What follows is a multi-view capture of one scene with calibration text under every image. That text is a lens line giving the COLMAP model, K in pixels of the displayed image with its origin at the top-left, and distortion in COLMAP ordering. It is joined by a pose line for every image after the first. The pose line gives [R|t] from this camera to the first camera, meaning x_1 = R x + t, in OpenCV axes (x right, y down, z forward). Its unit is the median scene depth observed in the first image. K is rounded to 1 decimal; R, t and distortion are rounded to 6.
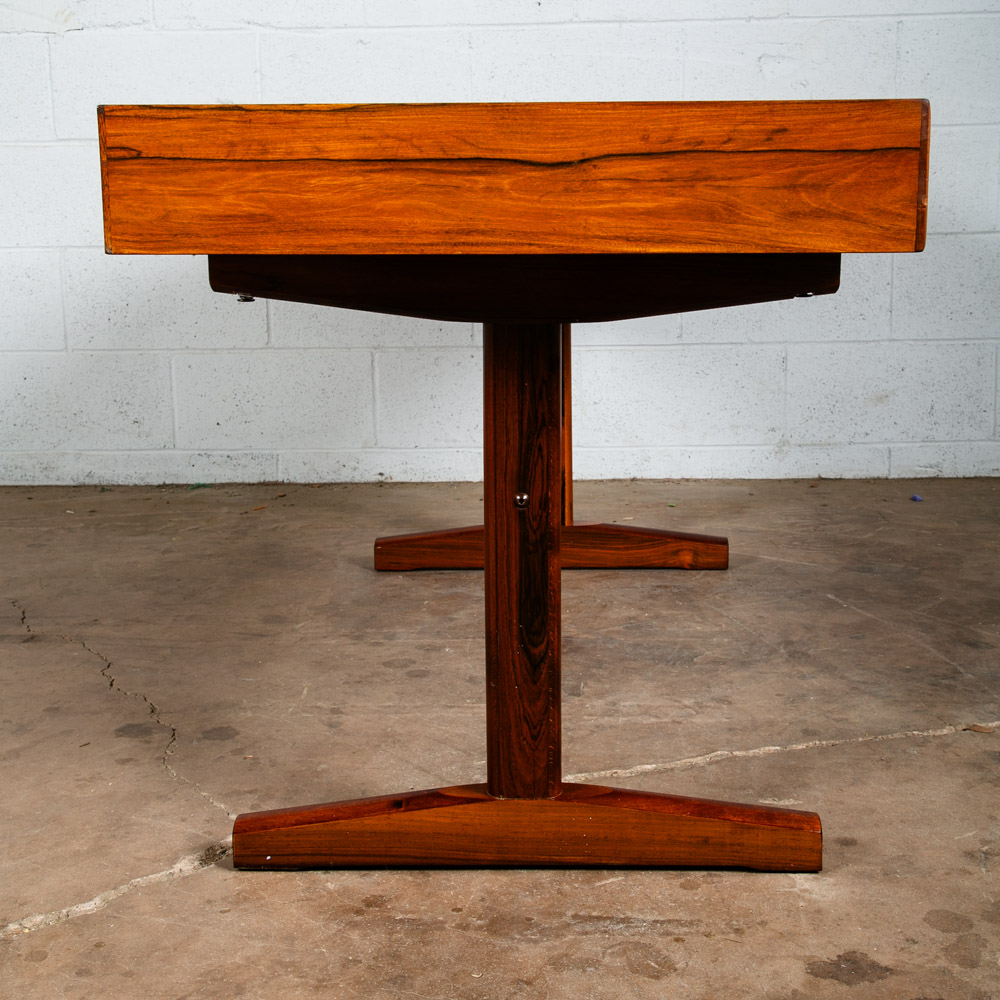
lens RADIAL K [[1662.6, 0, 509.1], [0, 1662.6, 453.0], [0, 0, 1]] dist [0.059345, 0.000000]
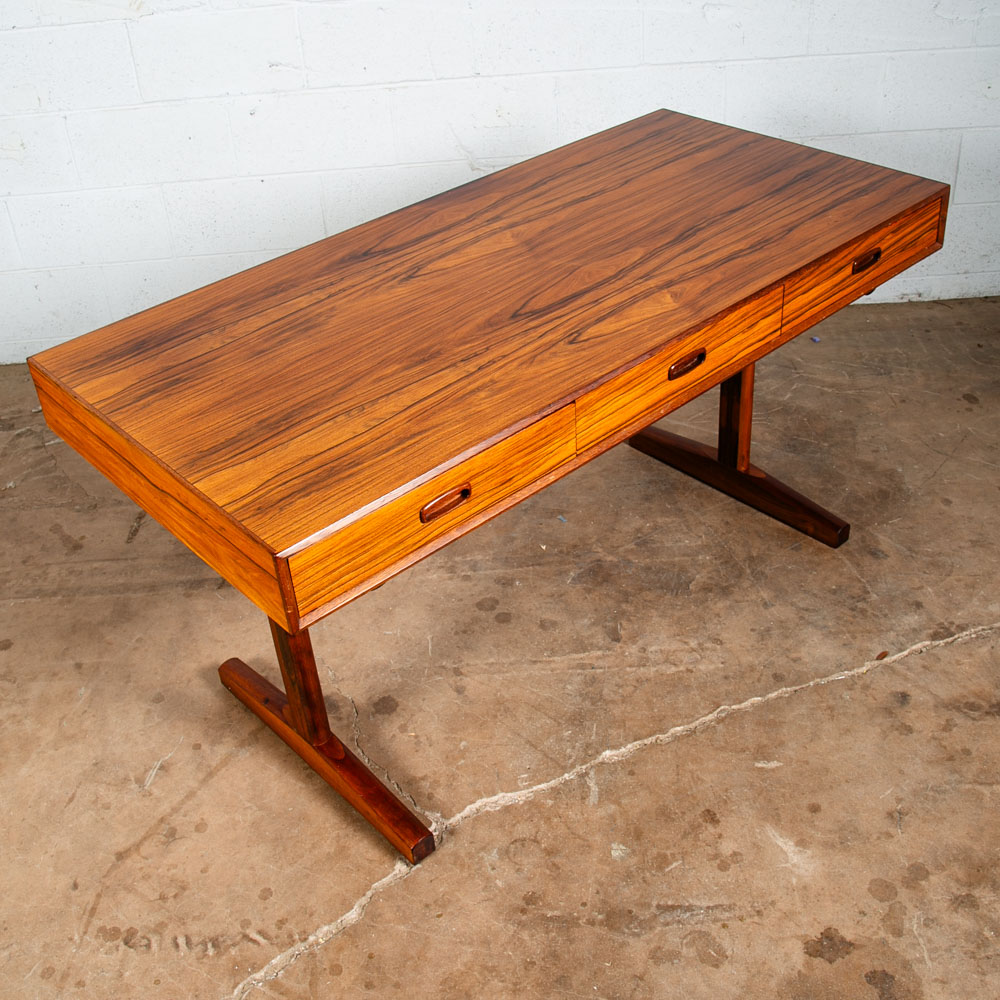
lens RADIAL K [[1221.4, 0, 505.1], [0, 1221.4, 477.5], [0, 0, 1]] dist [-0.085235, 0.000000]
pose [[0.996239, -0.078421, 0.036854, -0.075478], [0.057327, 0.915456, 0.398315, -0.367359], [-0.064974, -0.394704, 0.916508, 0.065137]]
